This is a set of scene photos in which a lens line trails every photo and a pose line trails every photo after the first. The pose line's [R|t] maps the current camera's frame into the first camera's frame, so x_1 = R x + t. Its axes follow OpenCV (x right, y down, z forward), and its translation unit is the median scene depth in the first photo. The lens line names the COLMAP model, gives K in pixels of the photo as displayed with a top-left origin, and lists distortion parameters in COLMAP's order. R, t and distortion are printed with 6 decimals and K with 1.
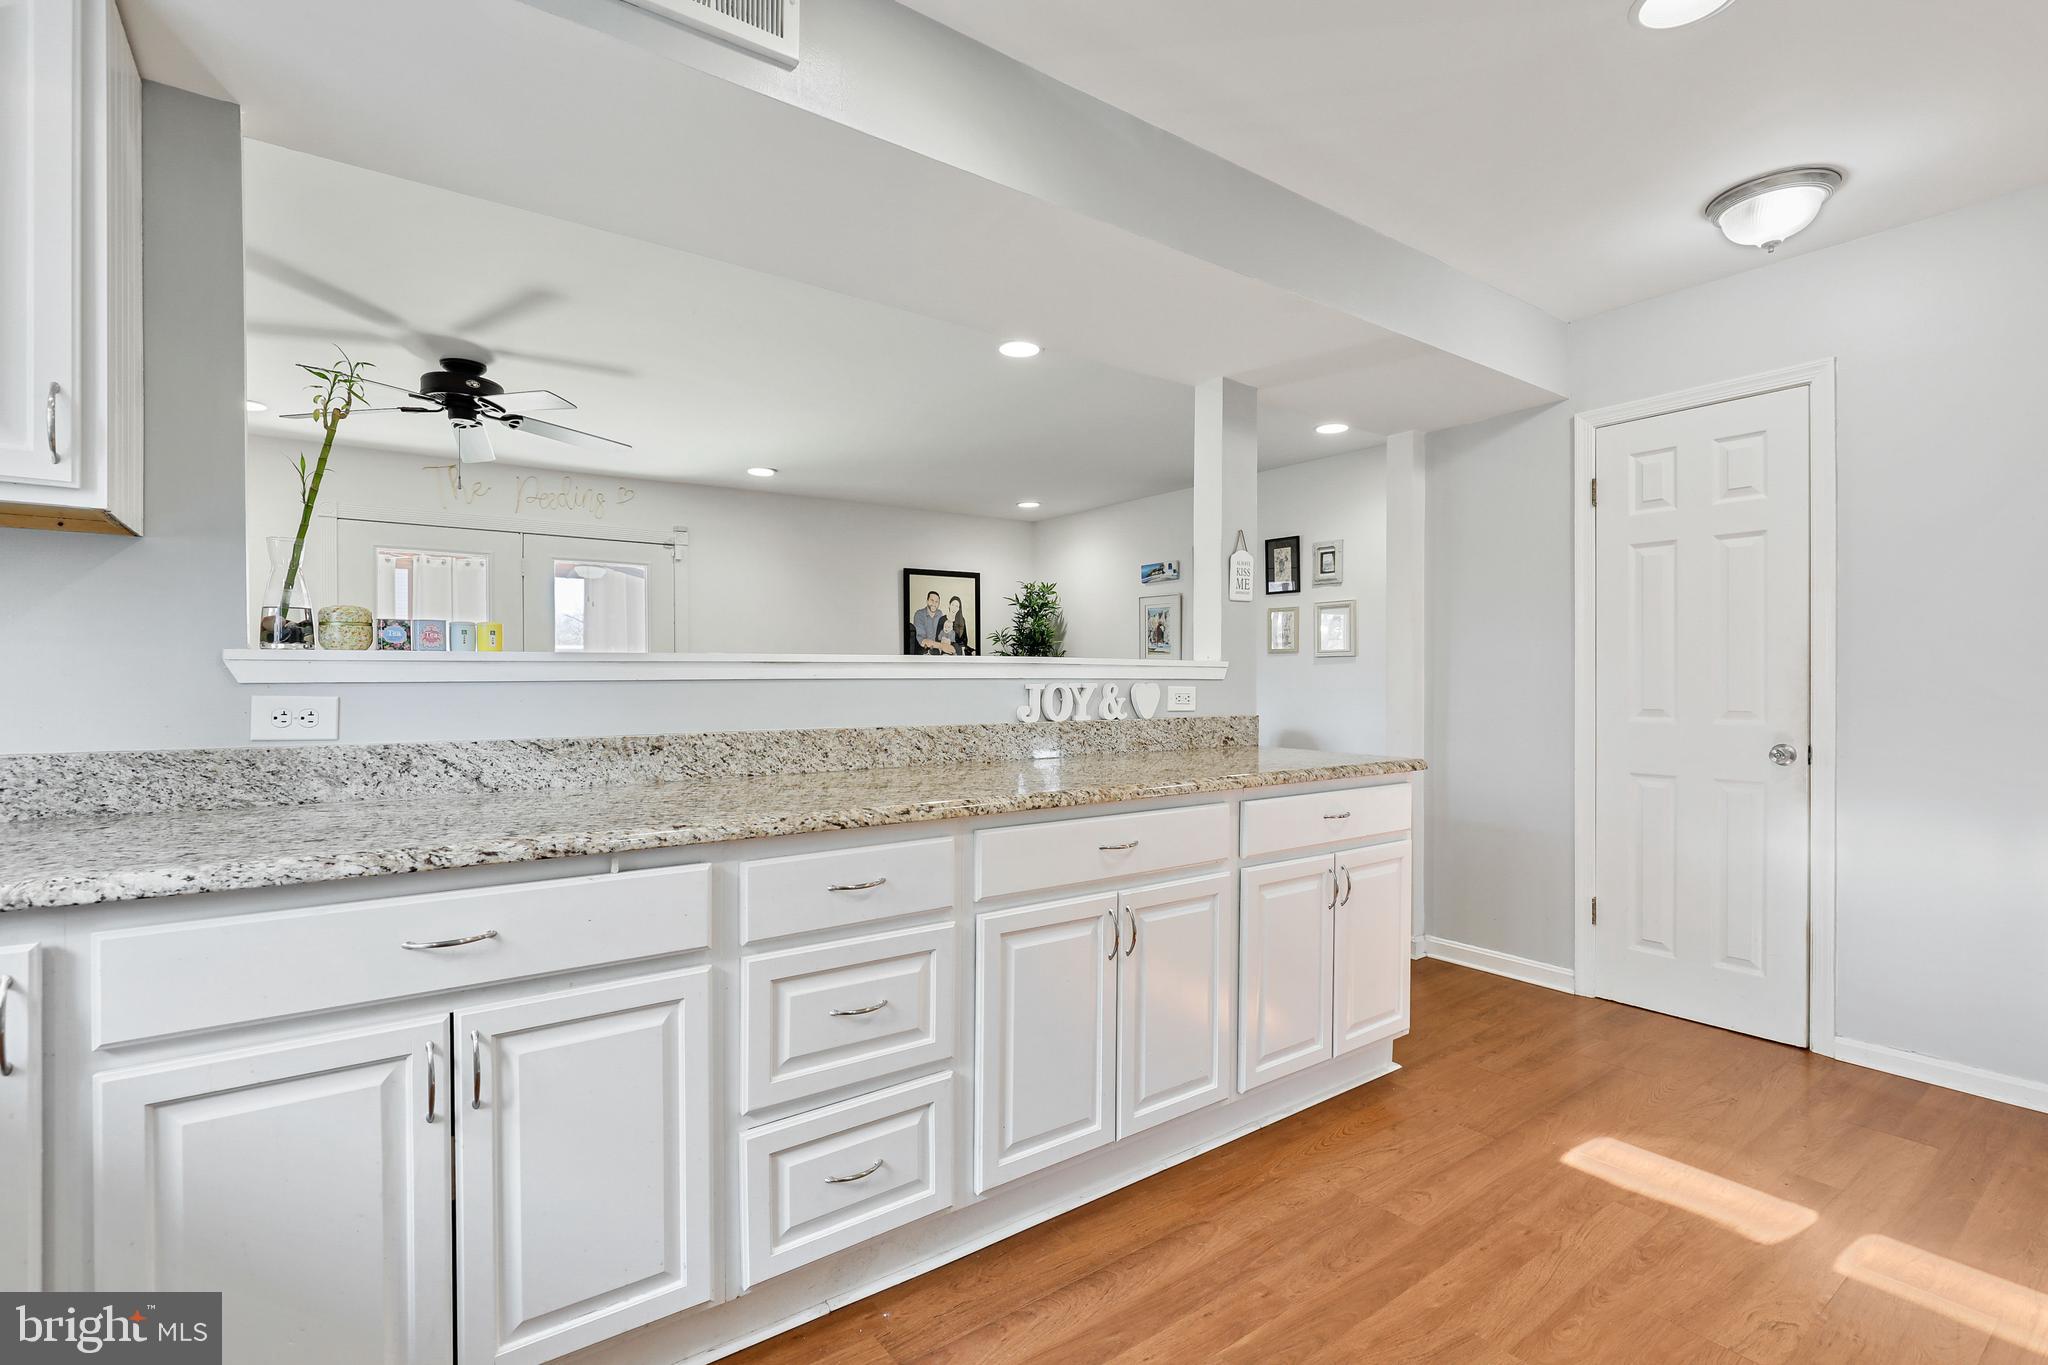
lens RADIAL K [[947.7, 0, 1024.0], [0, 947.7, 682.5], [0, 0, 1]] dist [-0.004347, 0.000847]
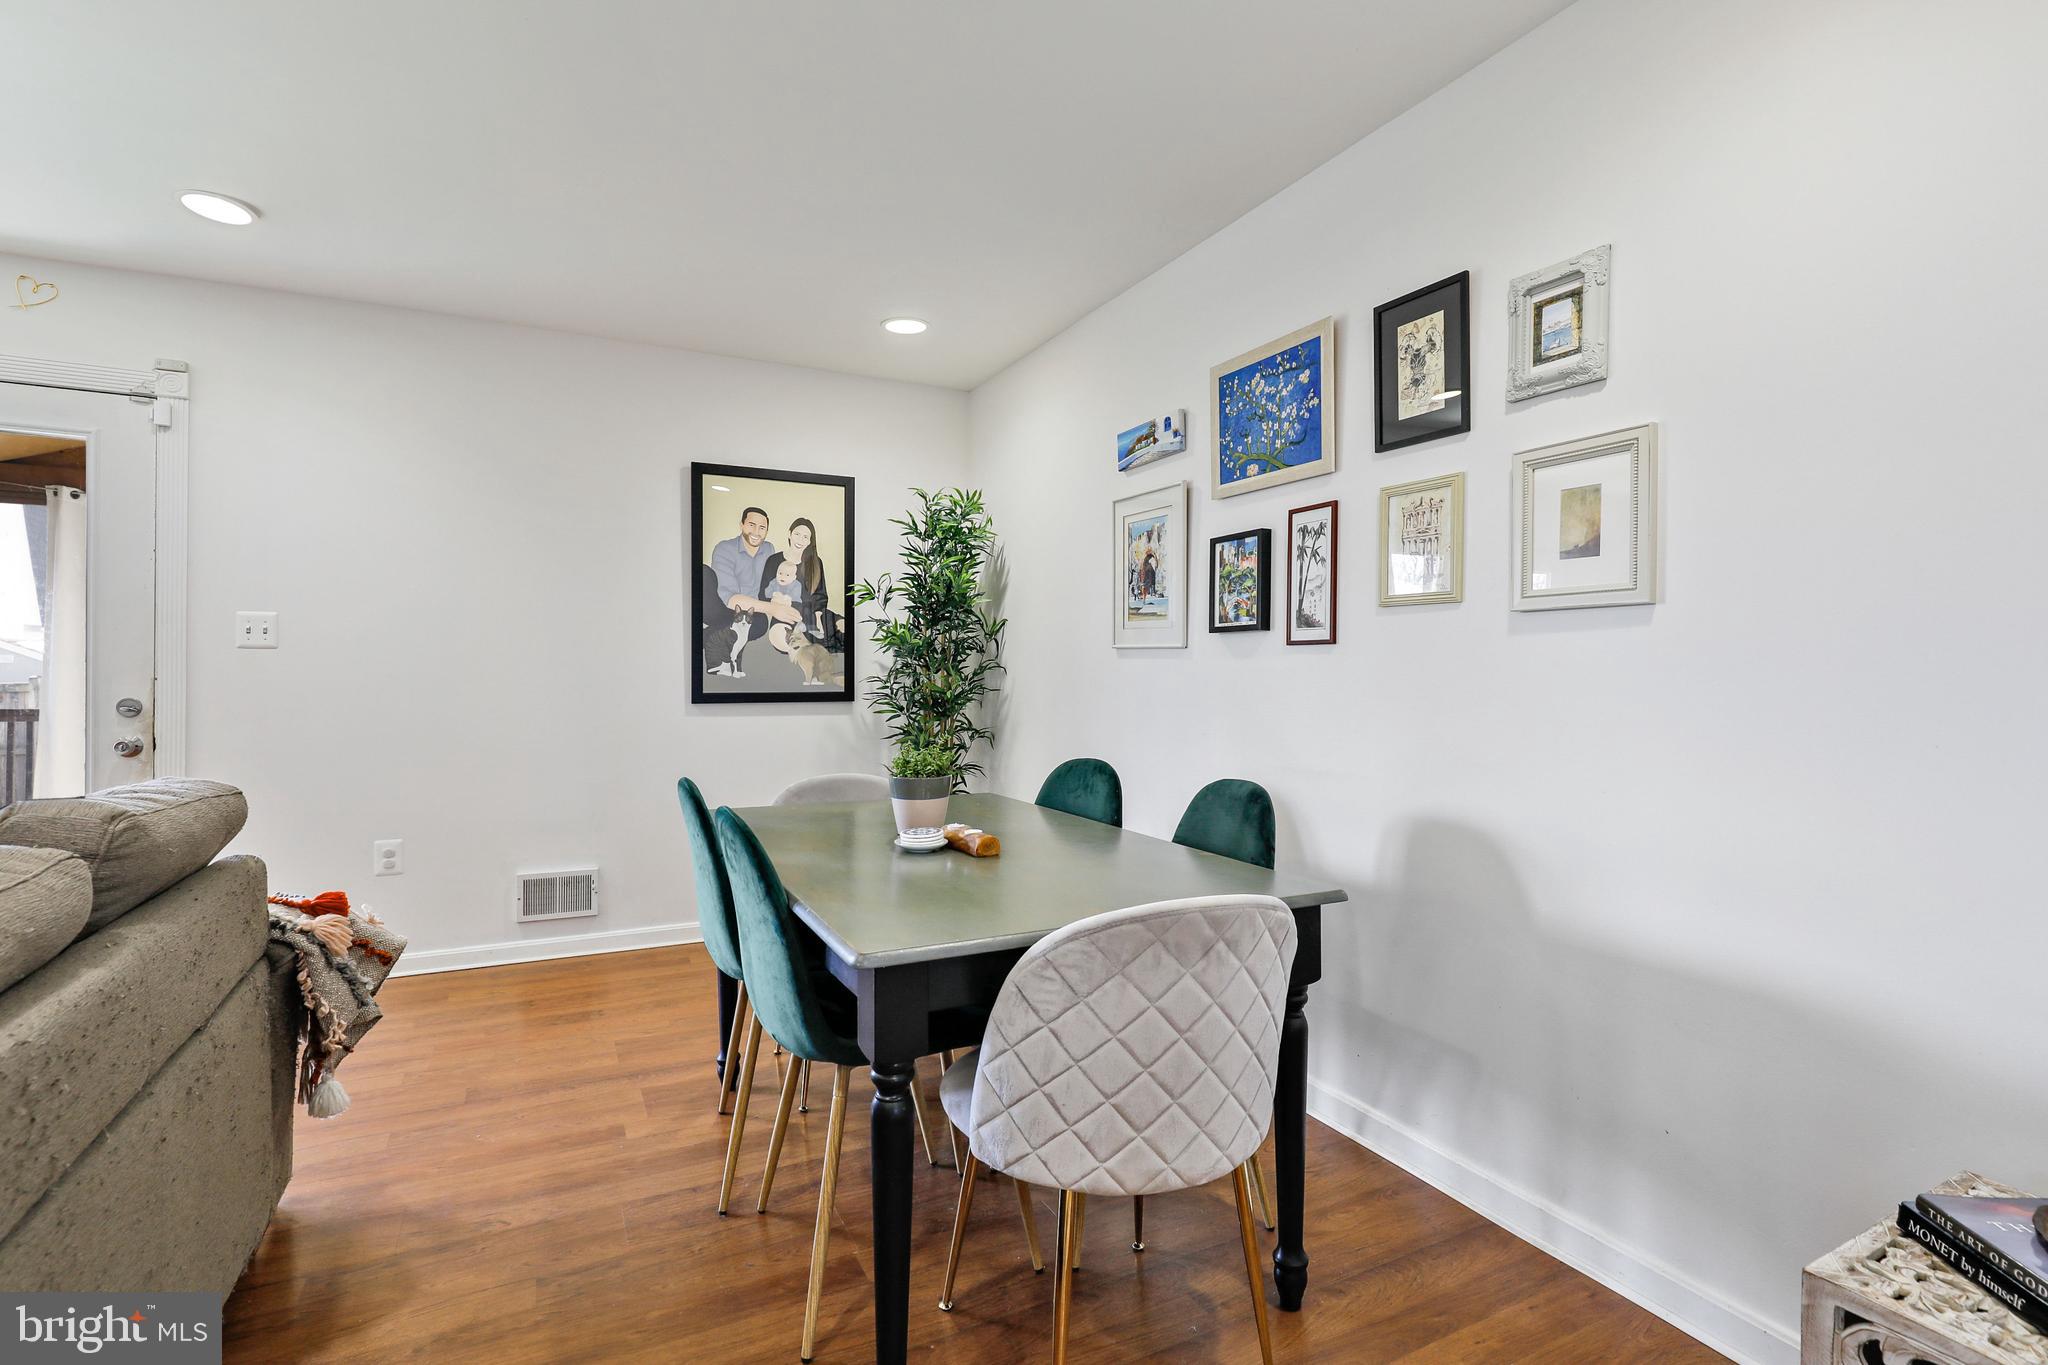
lens RADIAL K [[950.7, 0, 1024.0], [0, 950.7, 682.5], [0, 0, 1]] dist [-0.018389, 0.000168]
pose [[0.987943, 0.013330, -0.154246, 0.335500], [-0.012684, 0.999906, 0.005176, -0.001687], [0.154301, -0.003157, 0.988019, 1.148478]]
